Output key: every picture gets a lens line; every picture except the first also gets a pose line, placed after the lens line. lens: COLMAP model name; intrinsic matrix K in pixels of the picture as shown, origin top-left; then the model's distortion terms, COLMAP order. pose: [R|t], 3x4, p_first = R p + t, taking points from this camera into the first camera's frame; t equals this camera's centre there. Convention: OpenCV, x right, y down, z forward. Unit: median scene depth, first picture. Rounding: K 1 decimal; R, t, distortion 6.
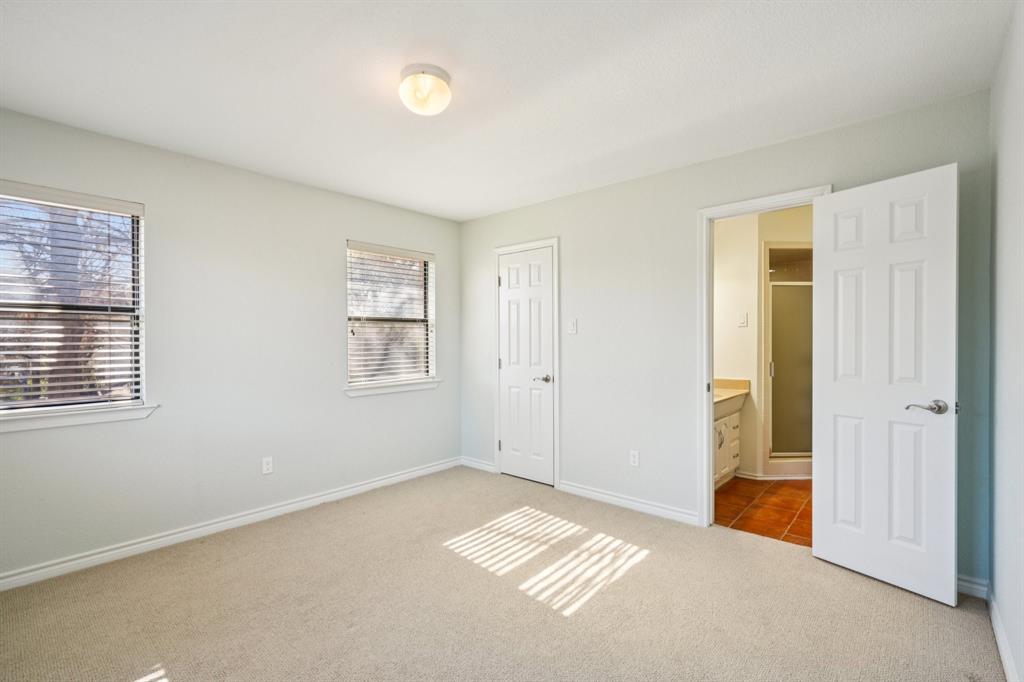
lens RADIAL K [[470.3, 0, 514.8], [0, 470.3, 340.0], [0, 0, 1]] dist [-0.010692, 0.000472]
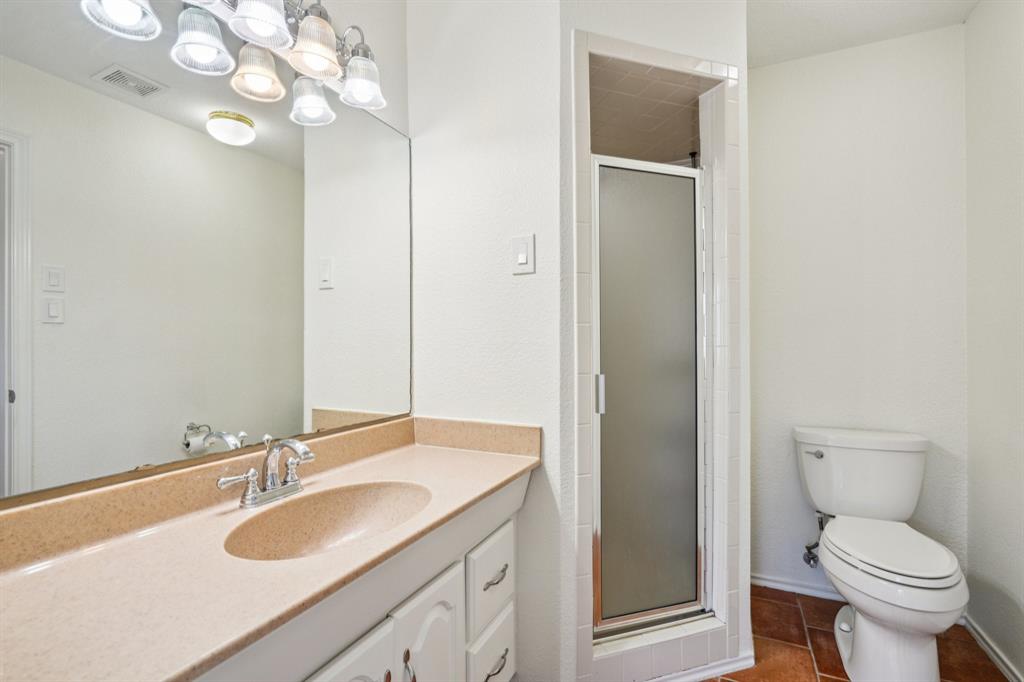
lens RADIAL K [[470.3, 0, 510.8], [0, 470.3, 336.5], [0, 0, 1]] dist [-0.010692, 0.000472]
pose [[0.955552, -0.001209, 0.294822, 0.375310], [0.003742, 0.999961, -0.008026, 0.020099], [-0.294800, 0.008772, 0.955519, 0.669773]]
